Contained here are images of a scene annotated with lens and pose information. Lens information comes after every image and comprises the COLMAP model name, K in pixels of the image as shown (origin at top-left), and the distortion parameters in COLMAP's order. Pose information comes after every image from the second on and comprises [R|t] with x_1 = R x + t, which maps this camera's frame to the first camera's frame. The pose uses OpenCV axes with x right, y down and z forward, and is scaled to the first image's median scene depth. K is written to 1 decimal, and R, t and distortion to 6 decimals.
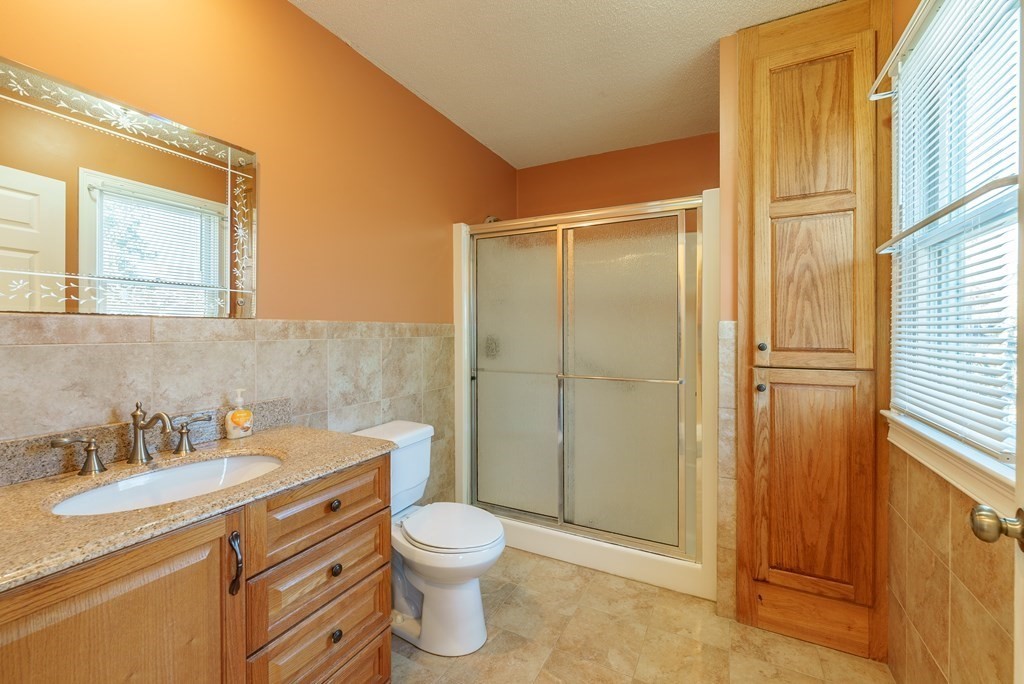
lens RADIAL K [[427.3, 0, 529.9], [0, 427.3, 333.0], [0, 0, 1]] dist [0.000266, -0.000569]
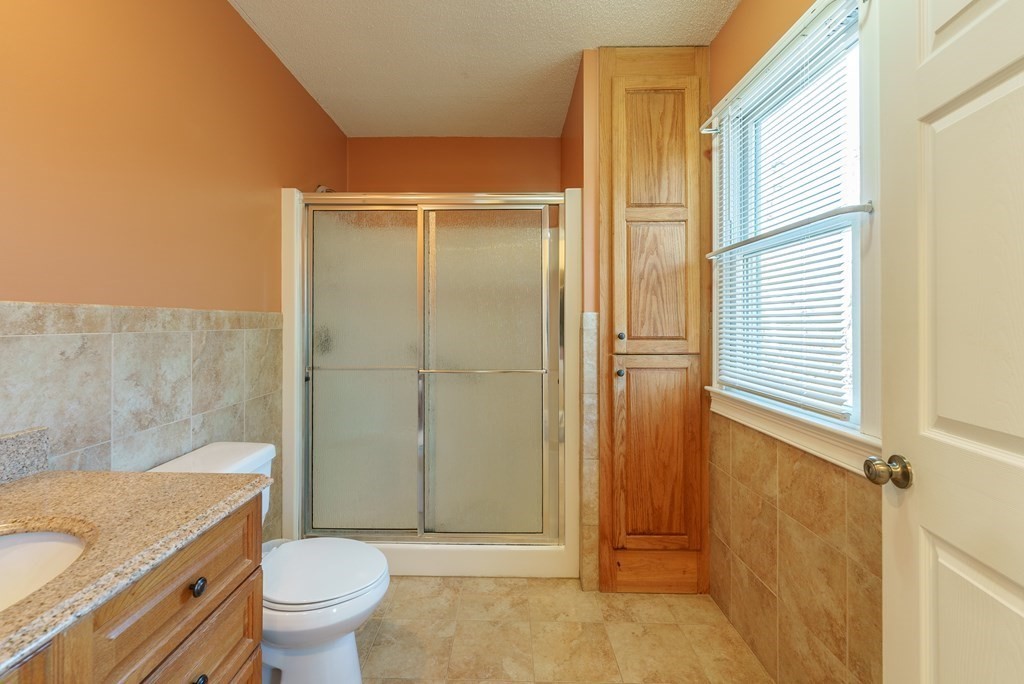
lens RADIAL K [[427.3, 0, 504.2], [0, 427.3, 318.7], [0, 0, 1]] dist [0.000266, -0.000569]
pose [[0.900133, 0.004355, 0.435594, -0.212478], [0.001338, 0.999918, -0.012763, 0.001335], [-0.435614, 0.012071, 0.900053, 0.134478]]
